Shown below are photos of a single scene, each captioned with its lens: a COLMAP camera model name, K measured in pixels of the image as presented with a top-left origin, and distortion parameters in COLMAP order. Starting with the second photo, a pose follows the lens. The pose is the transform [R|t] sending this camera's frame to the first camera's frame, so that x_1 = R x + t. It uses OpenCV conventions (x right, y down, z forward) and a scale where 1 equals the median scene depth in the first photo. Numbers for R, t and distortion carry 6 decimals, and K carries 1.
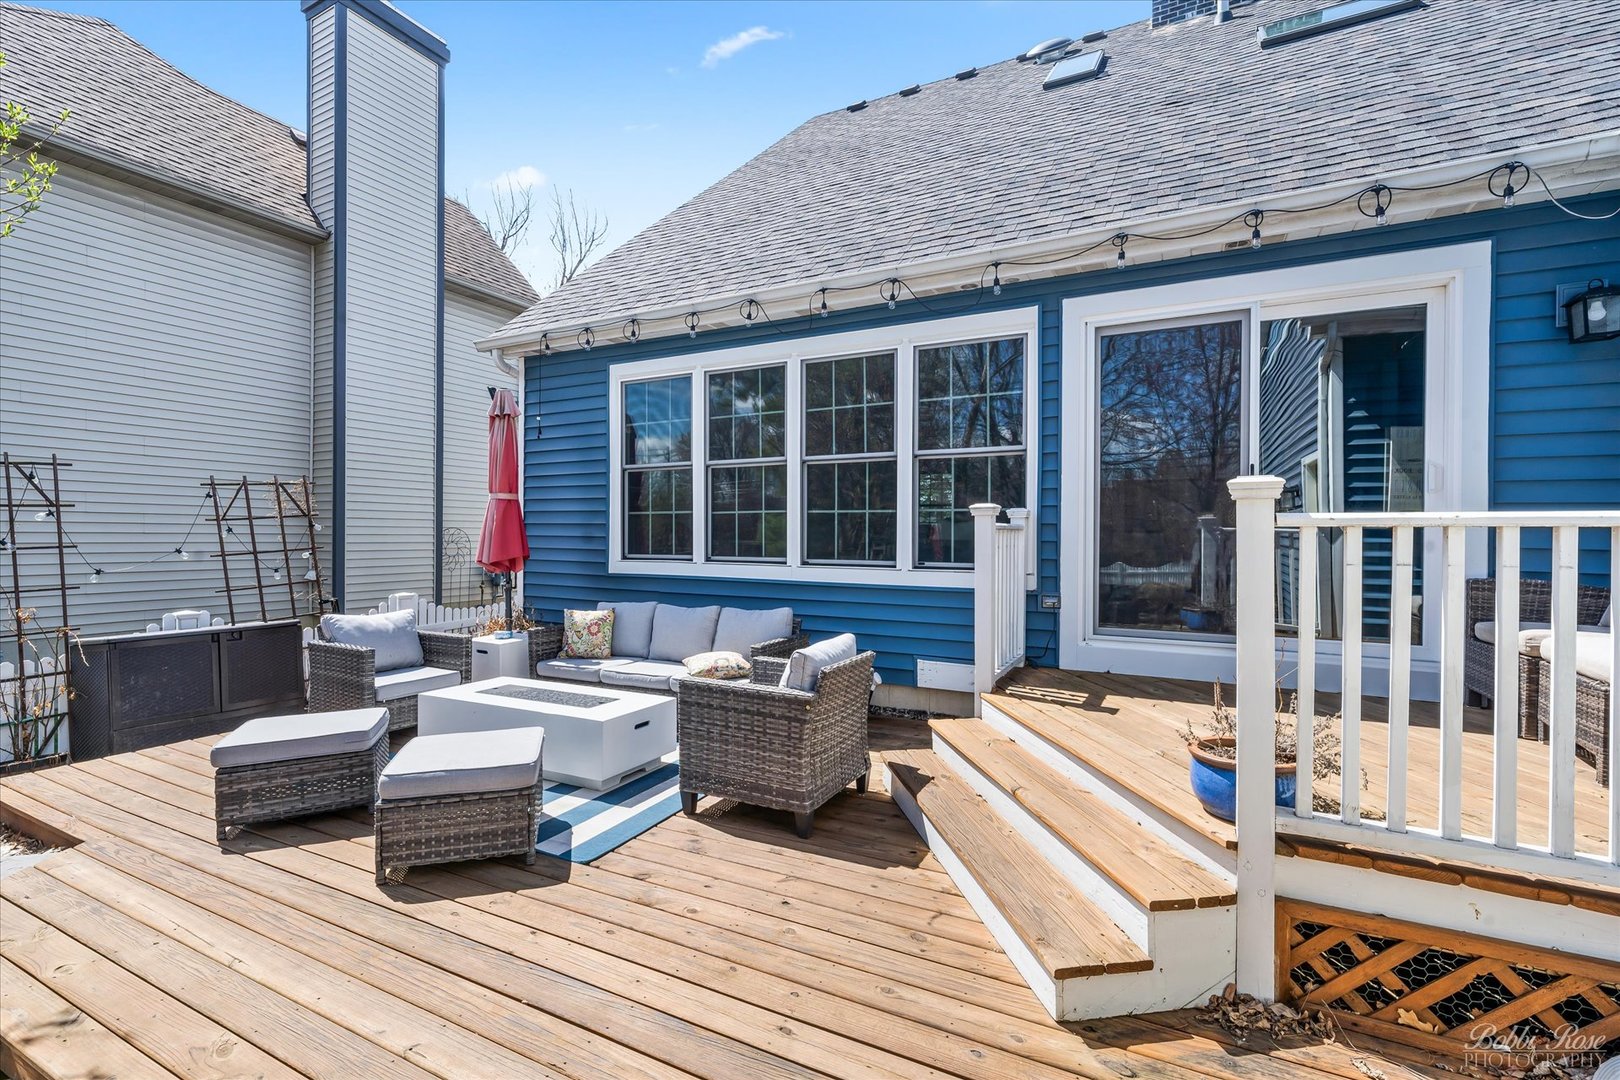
lens RADIAL K [[750.6, 0, 794.0], [0, 750.6, 538.7], [0, 0, 1]] dist [-0.000323, 0.000989]
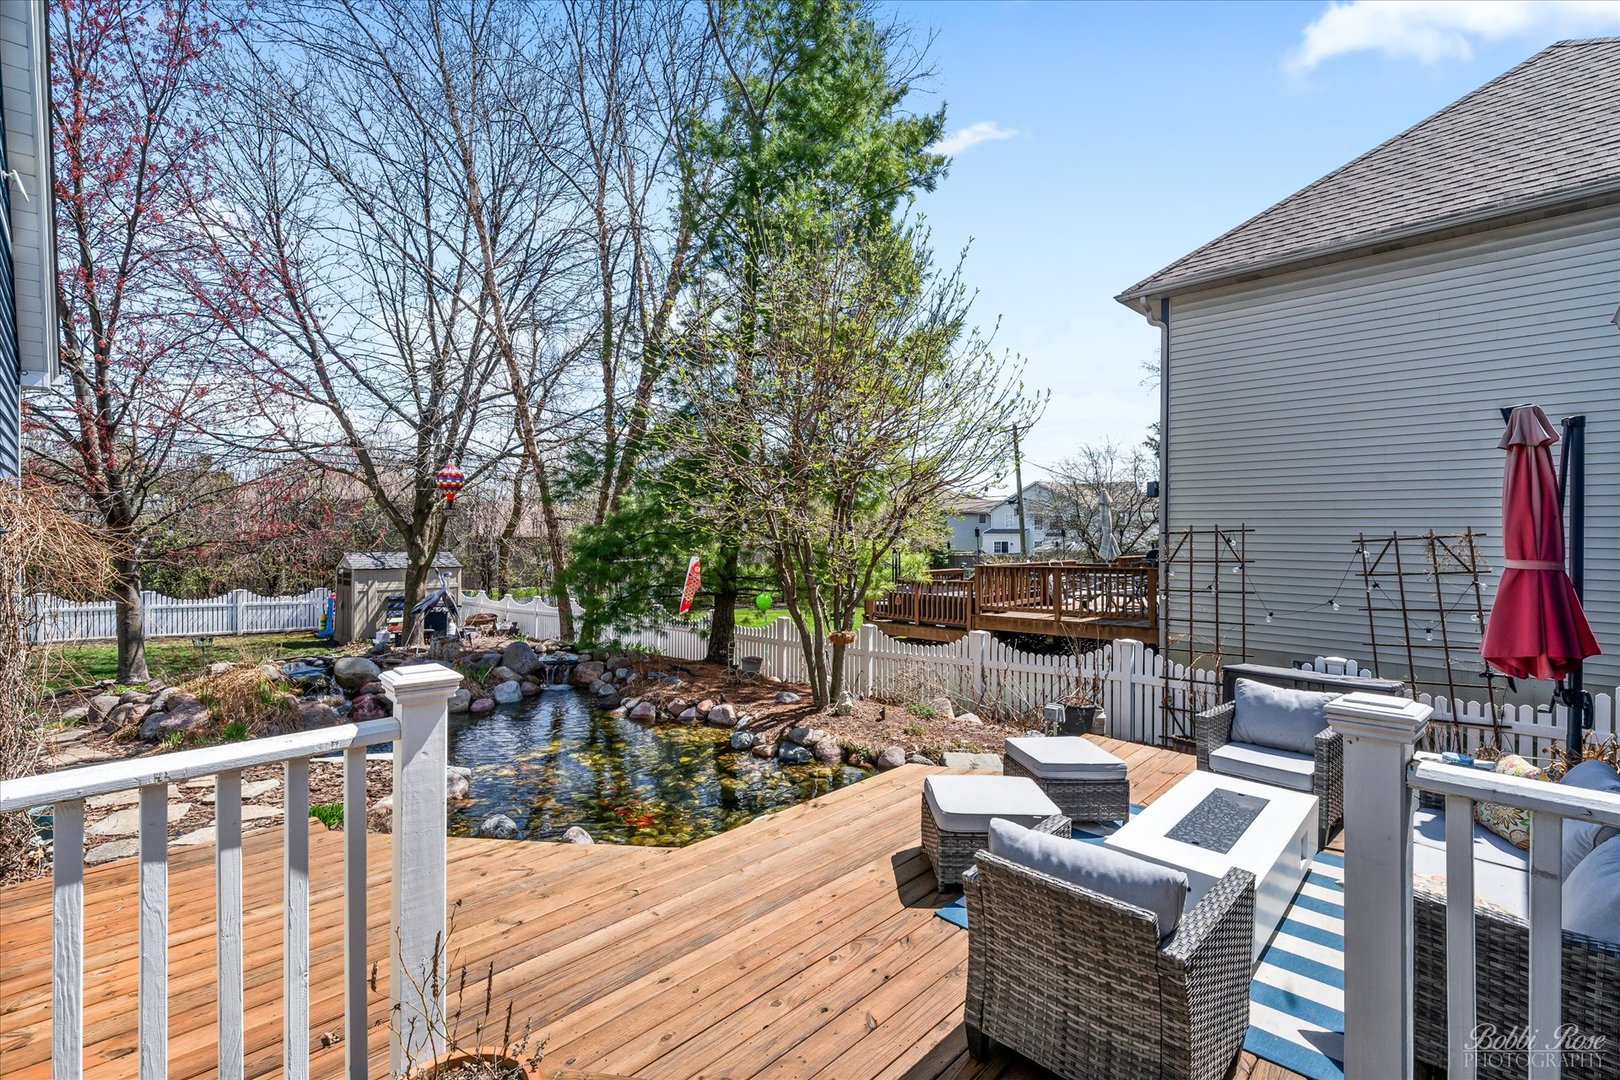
lens RADIAL K [[750.6, 0, 818.8], [0, 750.6, 530.0], [0, 0, 1]] dist [-0.000323, 0.000989]
pose [[-0.304313, -0.003444, -0.952566, 0.447651], [-0.003704, 0.999990, -0.002432, -0.081822], [0.952565, 0.002788, -0.304323, 0.592258]]
